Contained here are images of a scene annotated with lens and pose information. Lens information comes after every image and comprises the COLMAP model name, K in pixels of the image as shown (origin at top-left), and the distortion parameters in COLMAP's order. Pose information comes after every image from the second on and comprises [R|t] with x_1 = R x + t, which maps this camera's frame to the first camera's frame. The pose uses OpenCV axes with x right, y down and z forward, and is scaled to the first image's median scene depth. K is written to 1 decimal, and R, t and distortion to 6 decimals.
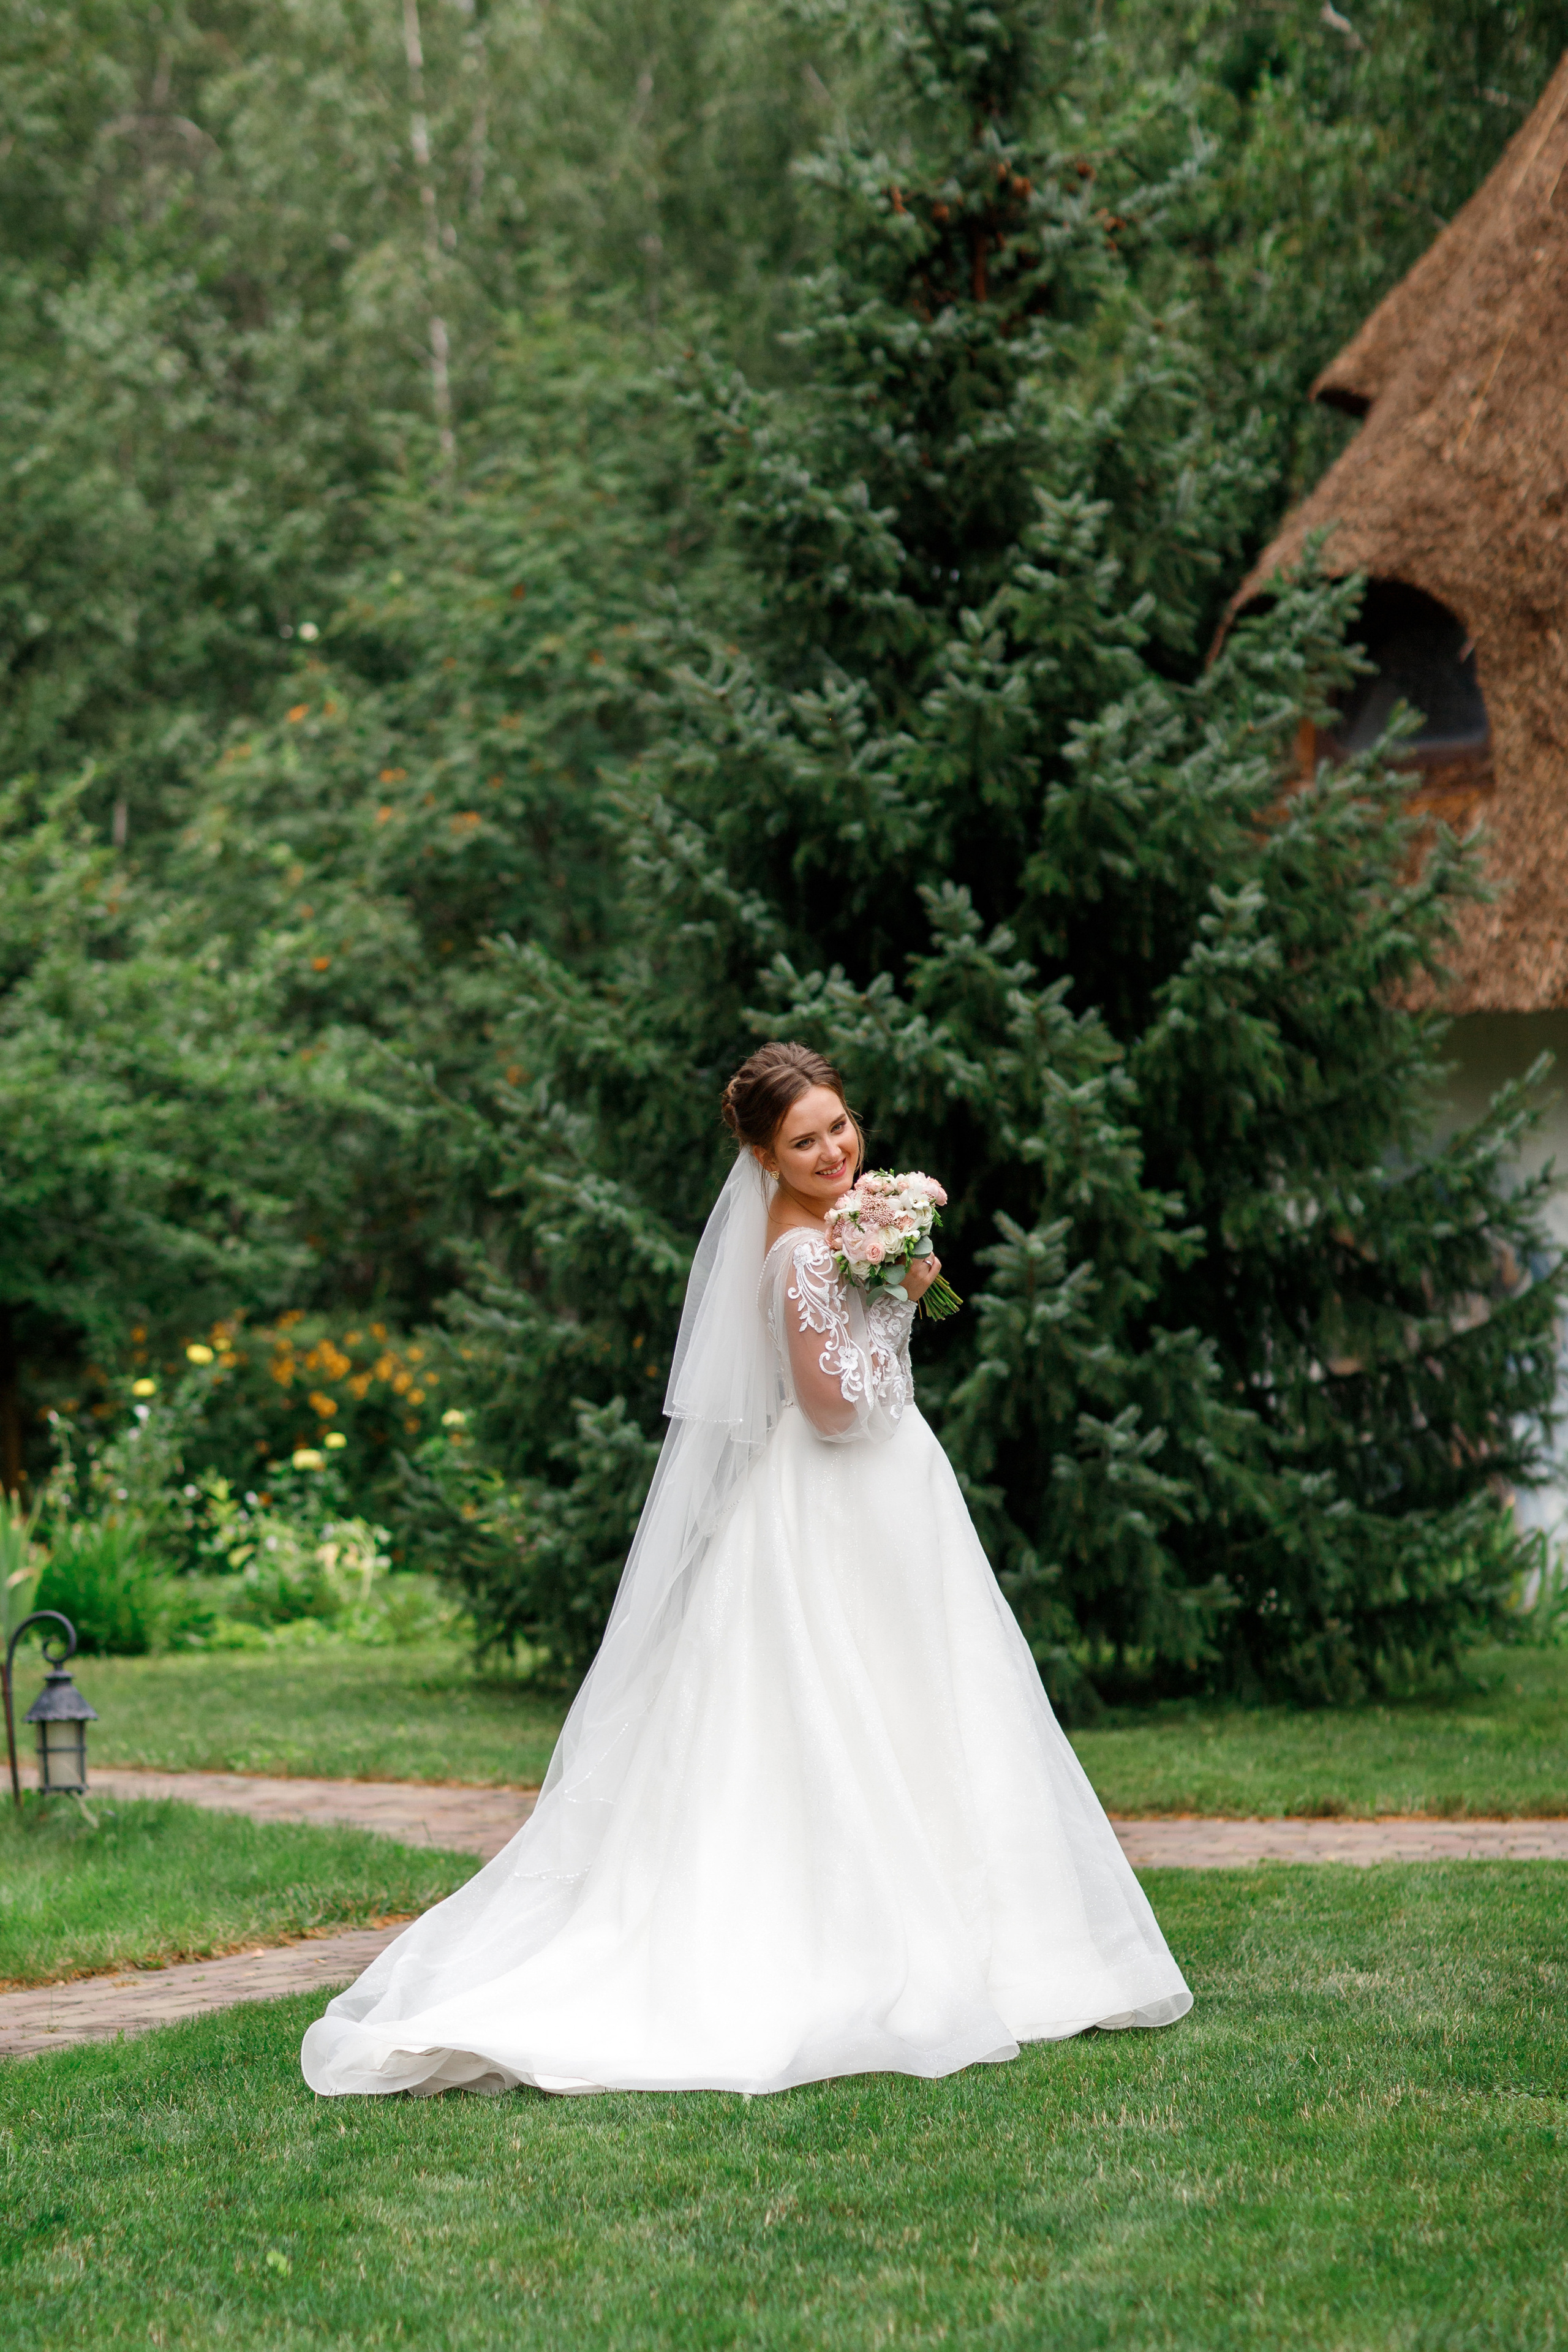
lens RADIAL K [[6145.1, 0, 780.4], [0, 6145.1, 1298.1], [0, 0, 1]] dist [-0.066957, -1.005459]
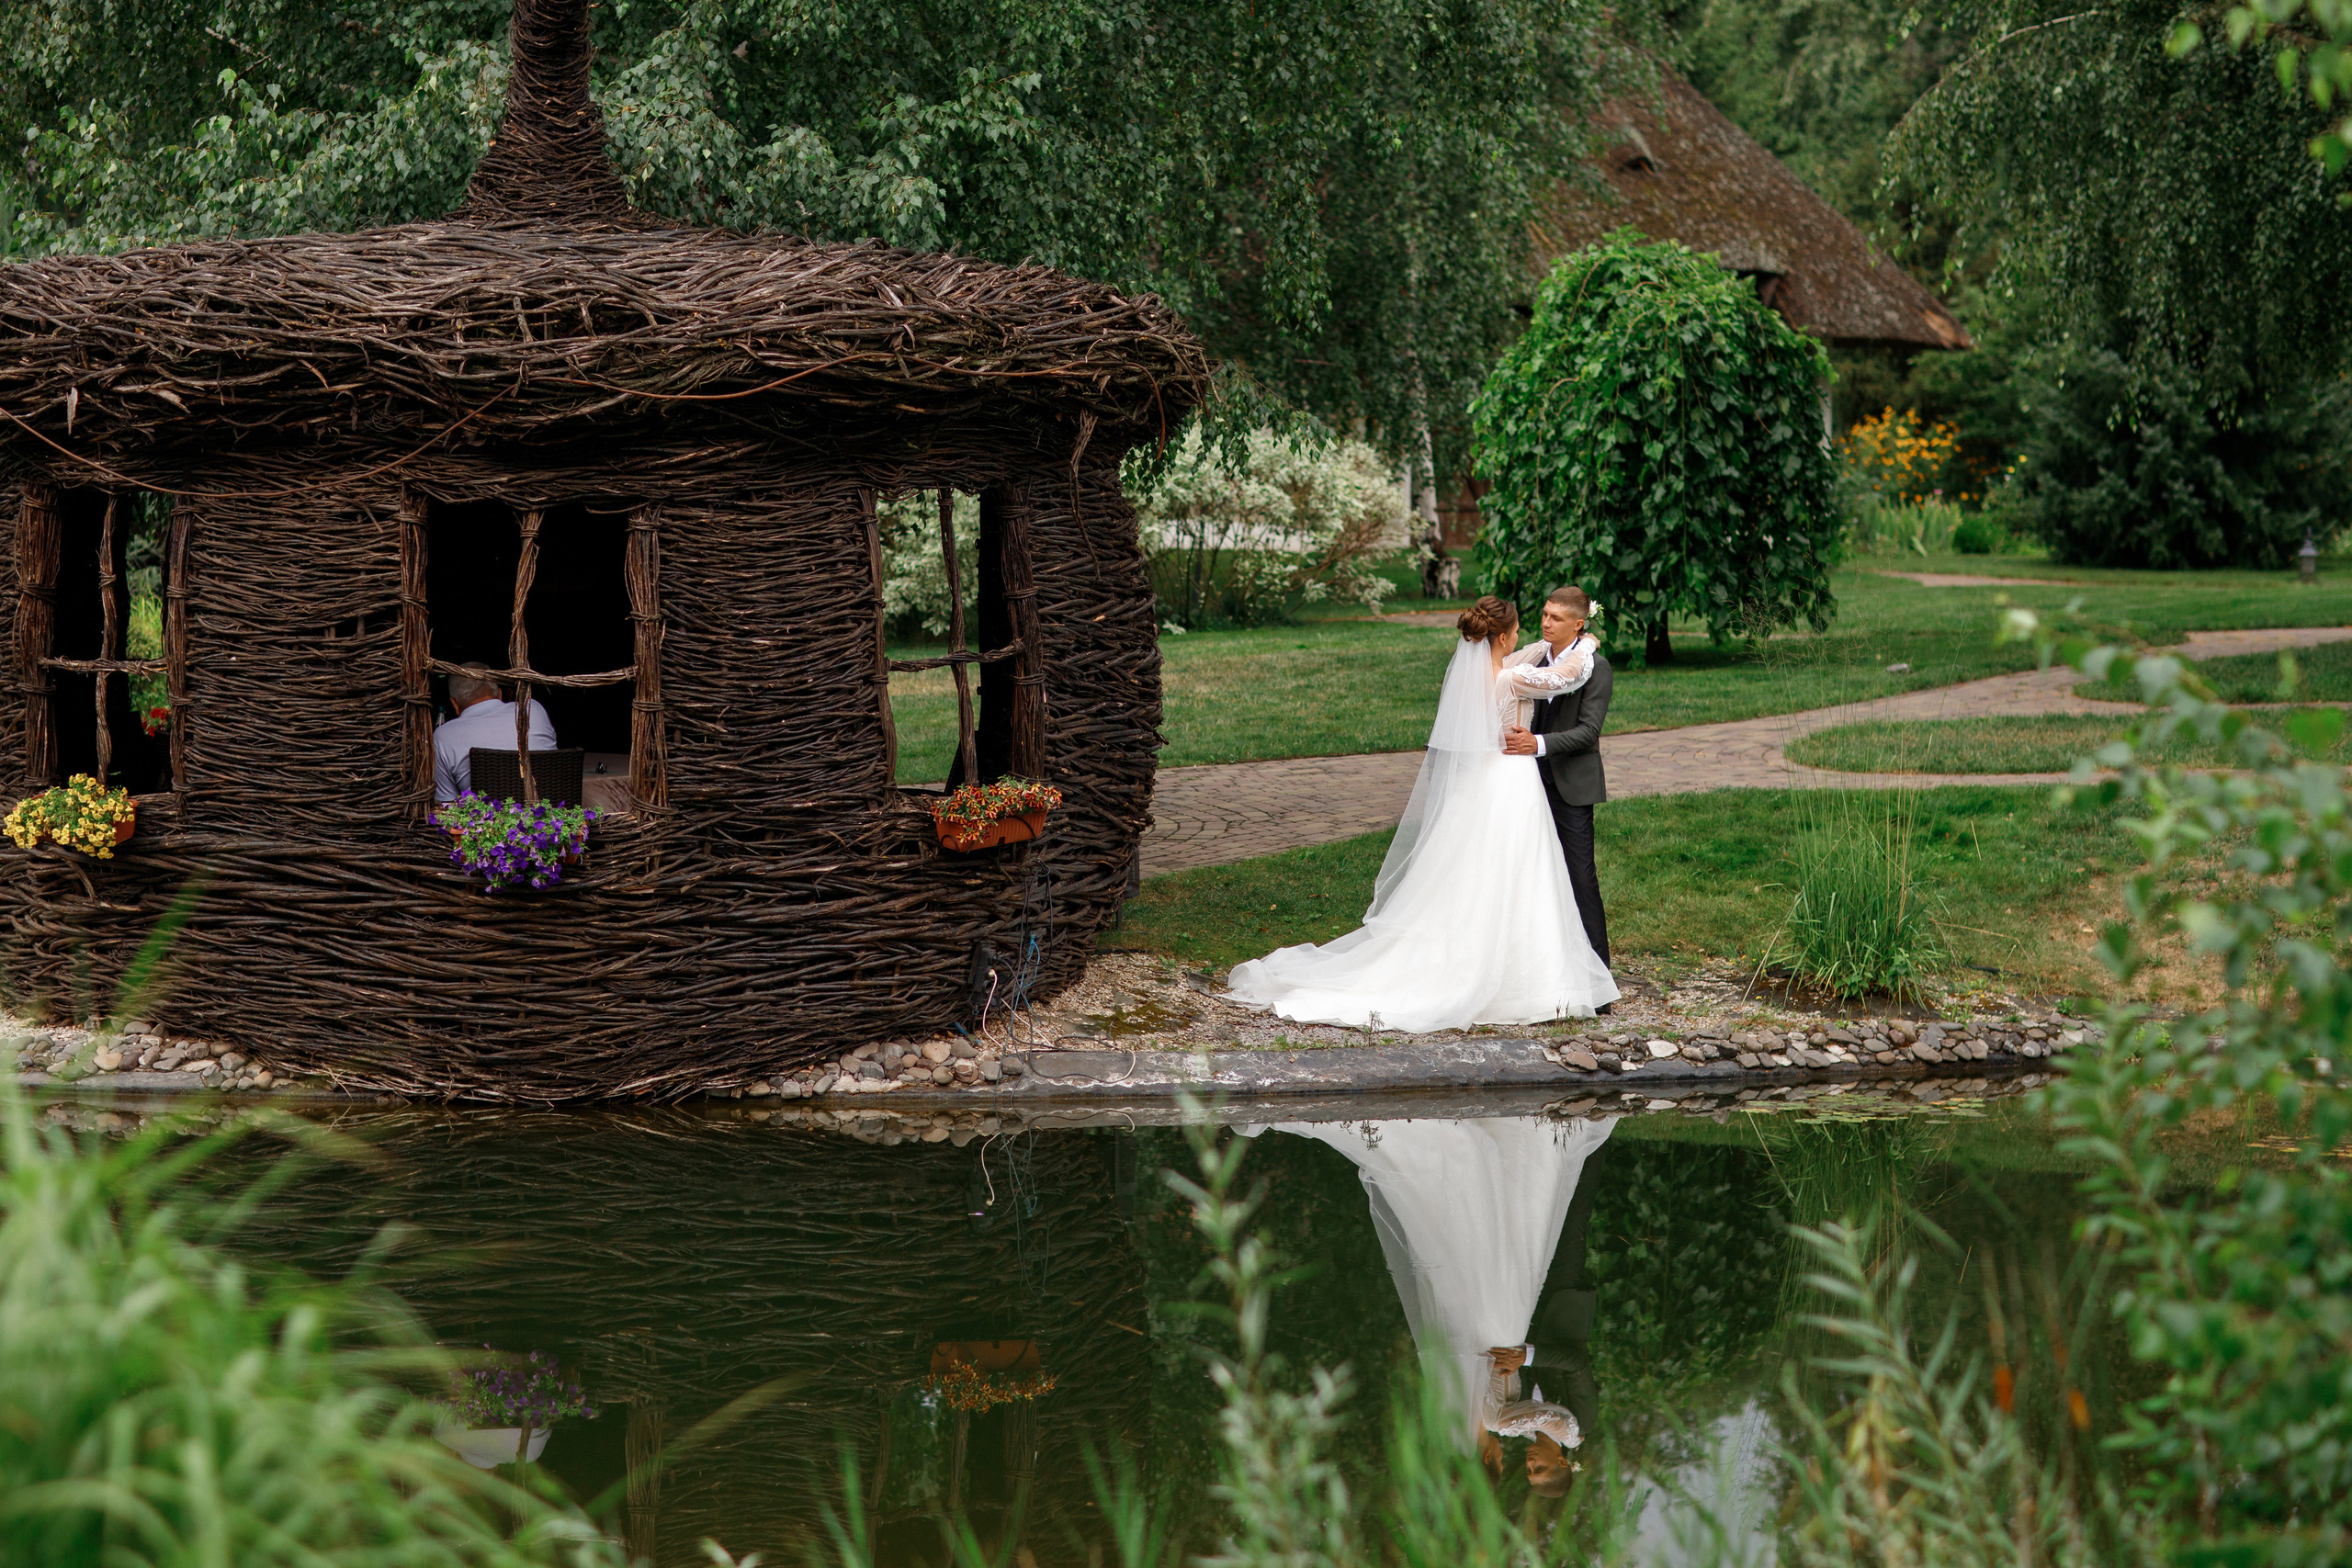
lens RADIAL K [[6144.5, 0, 1176.0], [0, 6144.5, 784.0], [0, 0, 1]] dist [-0.066957, -1.005459]
pose [[0.894453, 0.046469, -0.444741, 1.024903], [-0.016416, 0.997328, 0.071190, -0.044152], [0.446861, -0.056375, 0.892826, -2.204998]]
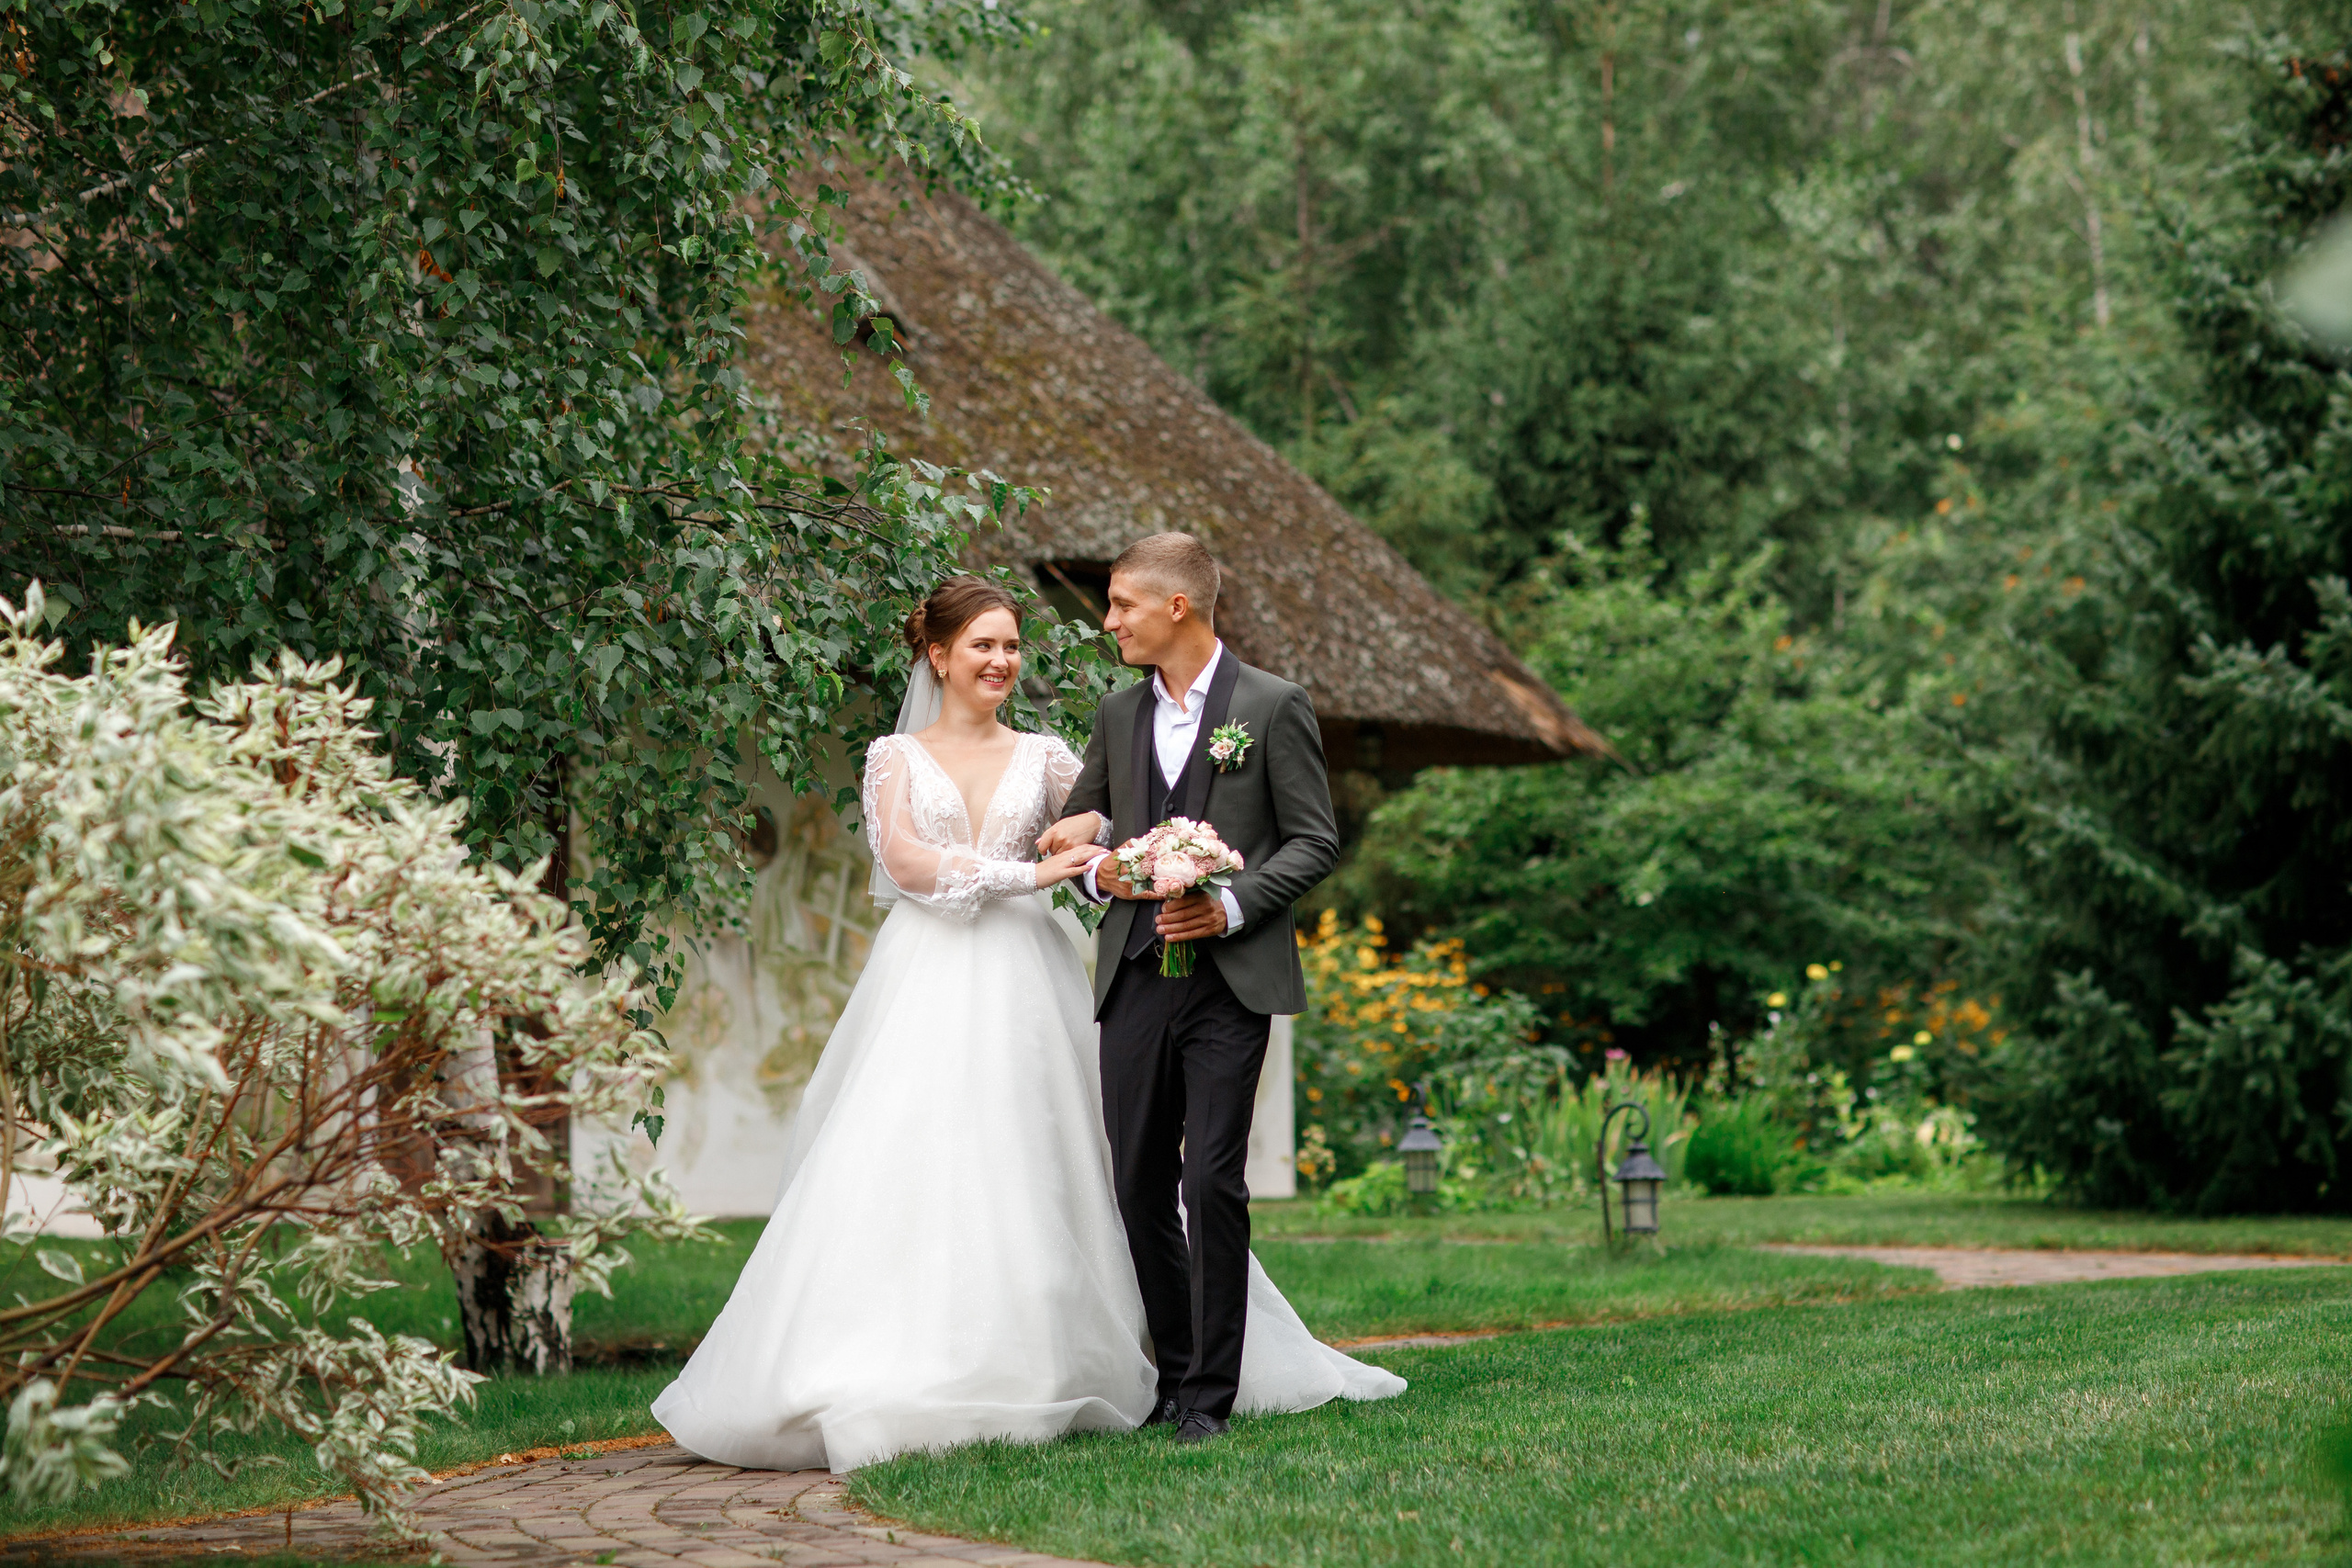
lens RADIAL K [[5227.9, 0, 1121.0], [0, 5227.9, 785.3], [0, 0, 1]] dist [-0.074079, -0.761039]
pose [[0.966000, -0.019485, -0.257807, 0.059734], [0.005733, 0.998525, -0.053988, 0.034238], [0.258479, 0.050674, 0.964687, -0.135672]]
